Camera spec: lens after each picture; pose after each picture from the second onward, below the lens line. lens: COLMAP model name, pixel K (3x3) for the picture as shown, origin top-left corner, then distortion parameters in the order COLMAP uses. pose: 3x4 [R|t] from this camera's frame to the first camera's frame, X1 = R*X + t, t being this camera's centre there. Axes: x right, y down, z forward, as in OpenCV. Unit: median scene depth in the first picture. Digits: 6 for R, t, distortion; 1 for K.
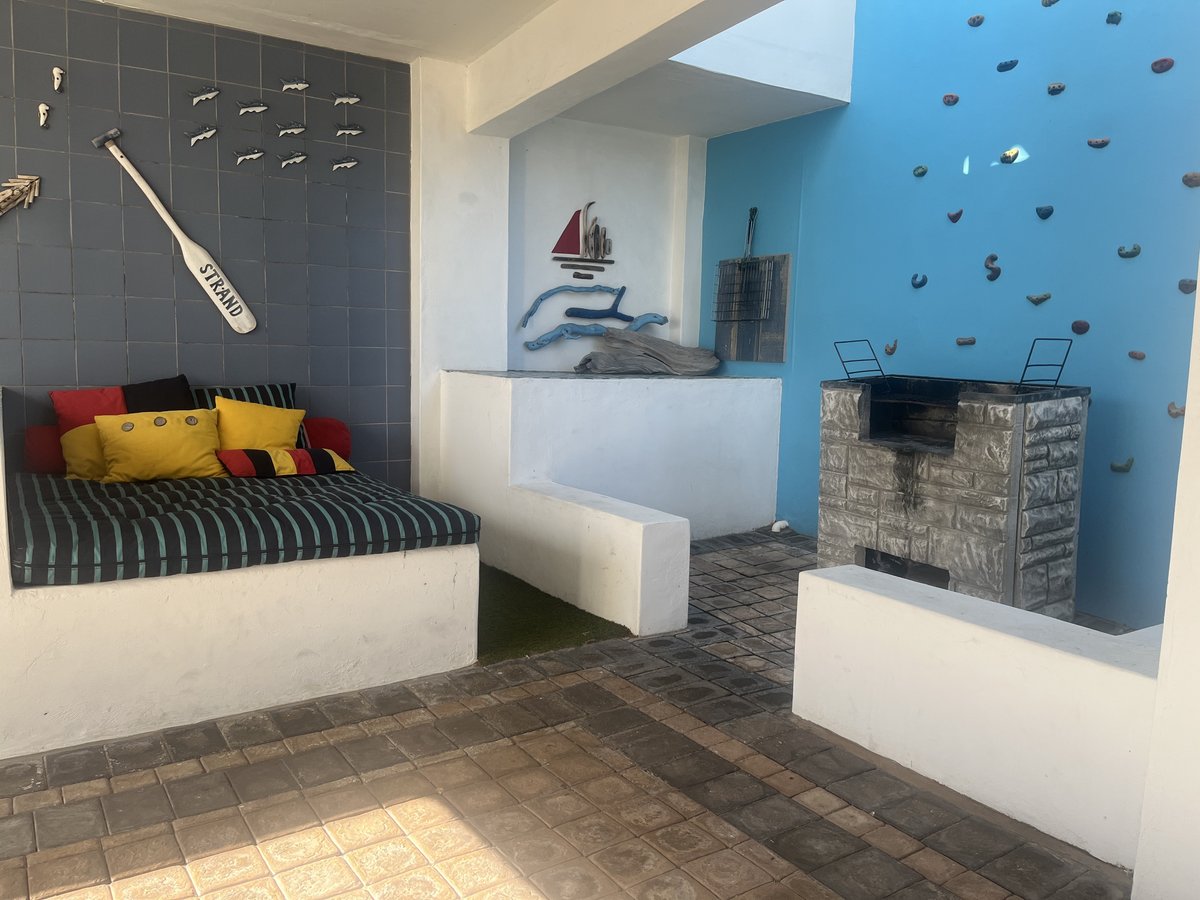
lens RADIAL K [[910.2, 0, 597.0], [0, 910.2, 458.7], [0, 0, 1]] dist [0.066908, -0.093805]
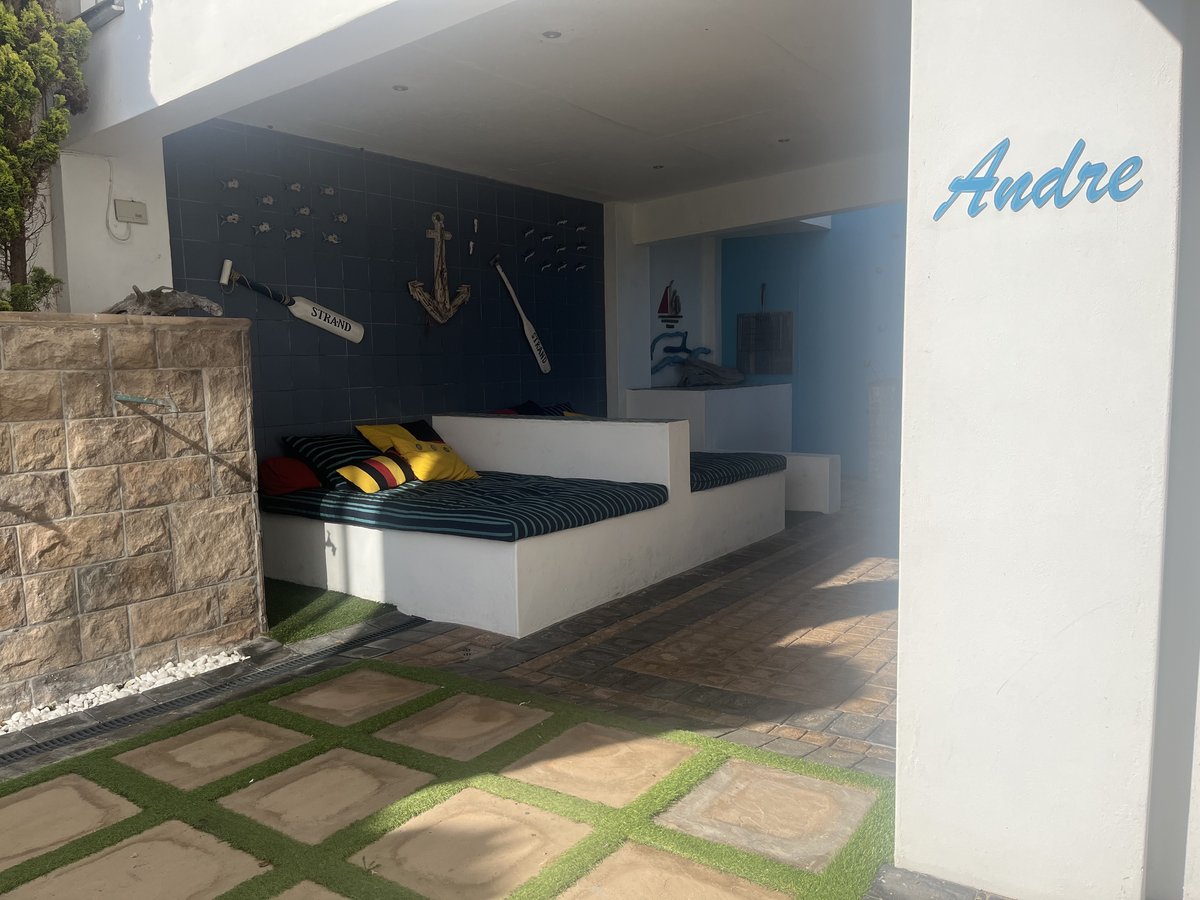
lens RADIAL K [[910.2, 0, 606.7], [0, 910.2, 455.4], [0, 0, 1]] dist [0.066908, -0.093805]
pose [[0.926042, -0.085459, 0.367618, -1.423035], [0.092775, 0.995685, -0.002241, 0.034686], [-0.365840, 0.036181, 0.929974, -0.853354]]
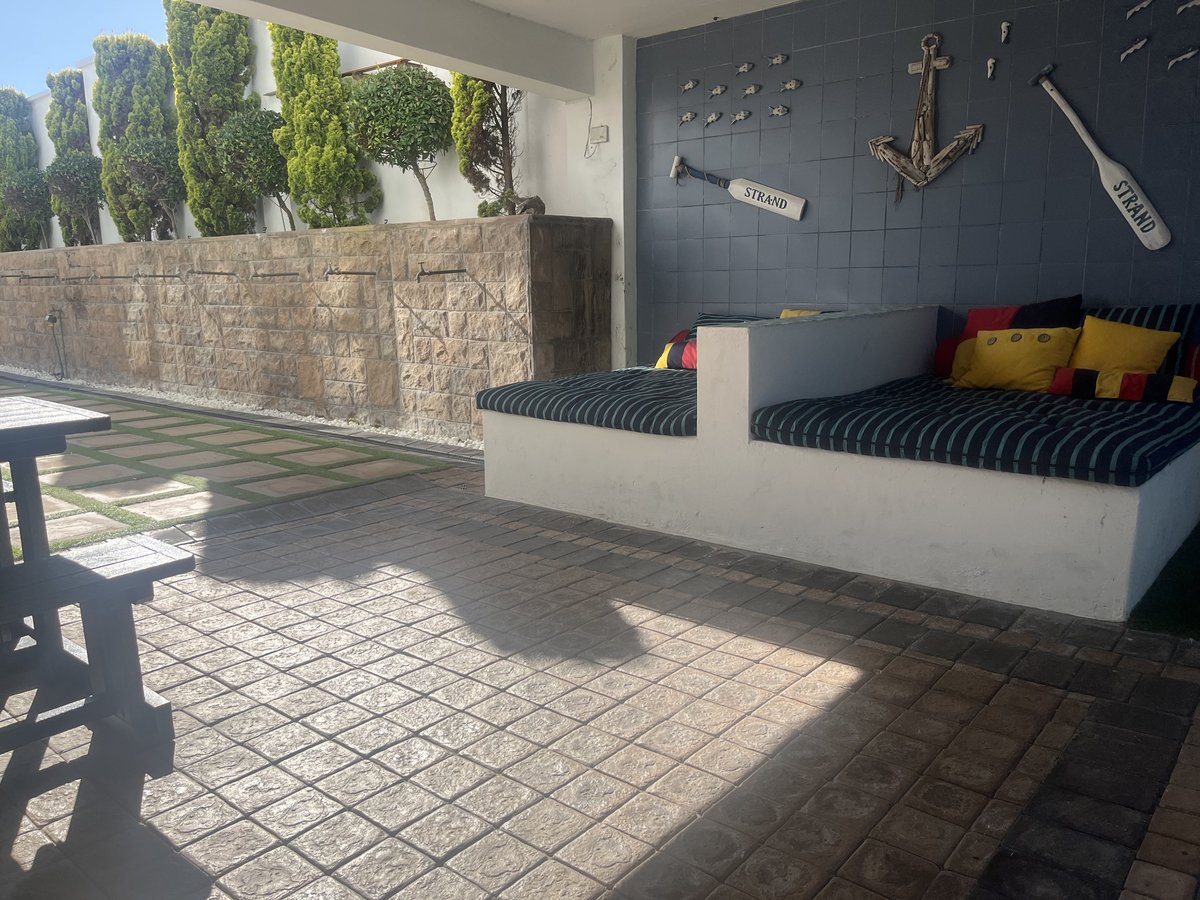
lens RADIAL K [[910.2, 0, 593.7], [0, 910.2, 448.3], [0, 0, 1]] dist [0.066908, -0.093805]
pose [[0.273323, 0.150474, -0.950080, 0.417877], [-0.094759, 0.987097, 0.129076, -0.003397], [0.957244, 0.054750, 0.284055, 0.205967]]
